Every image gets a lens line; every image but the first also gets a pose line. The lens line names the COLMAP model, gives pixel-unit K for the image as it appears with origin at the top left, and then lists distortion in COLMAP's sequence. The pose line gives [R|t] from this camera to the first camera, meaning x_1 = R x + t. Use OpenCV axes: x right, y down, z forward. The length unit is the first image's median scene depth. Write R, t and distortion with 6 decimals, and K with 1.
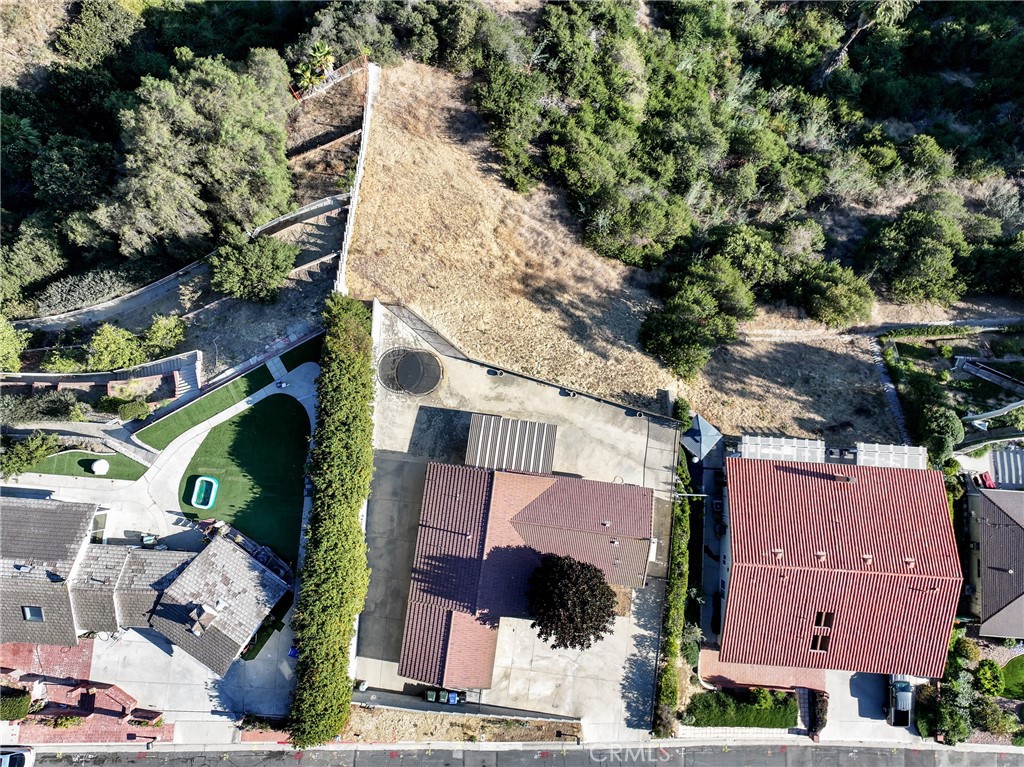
lens RADIAL K [[726.2, 0, 501.6], [0, 726.2, 389.7], [0, 0, 1]] dist [0.026720, 0.004171]
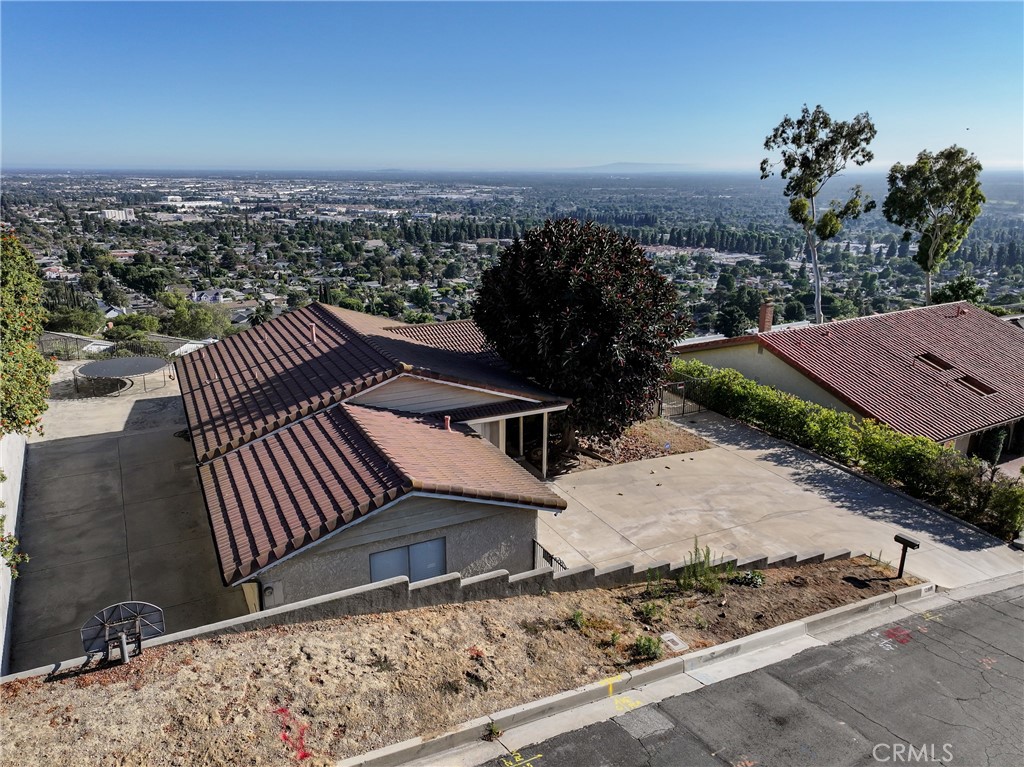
lens RADIAL K [[726.2, 0, 514.3], [0, 726.2, 378.3], [0, 0, 1]] dist [0.026720, 0.004171]
pose [[0.822914, -0.151845, 0.547499, -0.177458], [0.565997, 0.303190, -0.766631, 0.581592], [-0.049587, 0.940754, 0.335444, 0.817107]]
